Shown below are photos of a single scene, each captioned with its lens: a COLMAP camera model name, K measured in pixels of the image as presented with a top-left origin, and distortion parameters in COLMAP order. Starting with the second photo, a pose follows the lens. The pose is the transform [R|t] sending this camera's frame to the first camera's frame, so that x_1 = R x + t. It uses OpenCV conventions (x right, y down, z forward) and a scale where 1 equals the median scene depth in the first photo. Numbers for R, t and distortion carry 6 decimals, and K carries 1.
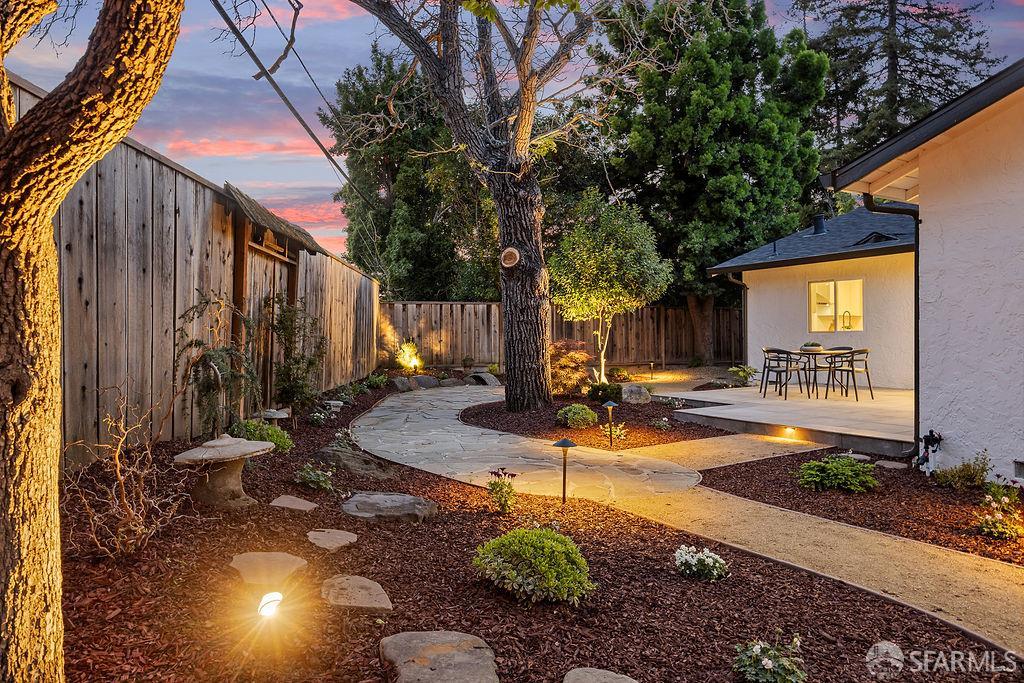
lens RADIAL K [[652.3, 0, 512.0], [0, 652.3, 341.5], [0, 0, 1]] dist [-0.001913, -0.000726]
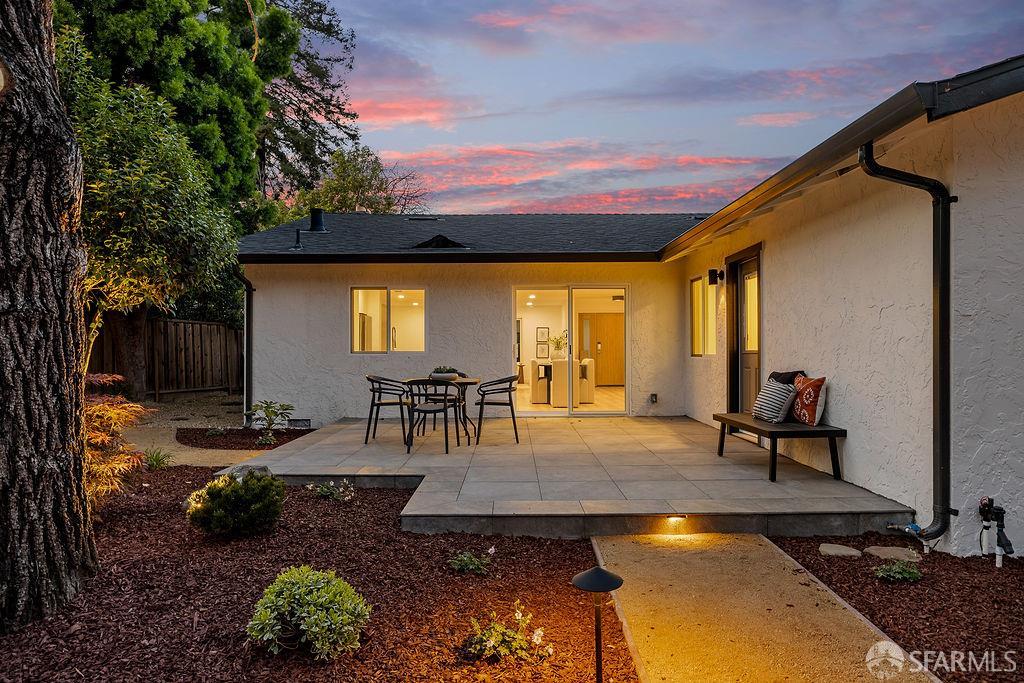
lens RADIAL K [[604.5, 0, 511.2], [0, 604.5, 345.5], [0, 0, 1]] dist [-0.001538, -0.001565]
pose [[0.491835, 0.014804, 0.870562, -0.064623], [0.005220, 0.999787, -0.019951, -0.006421], [-0.870673, 0.014356, 0.491654, 0.424293]]
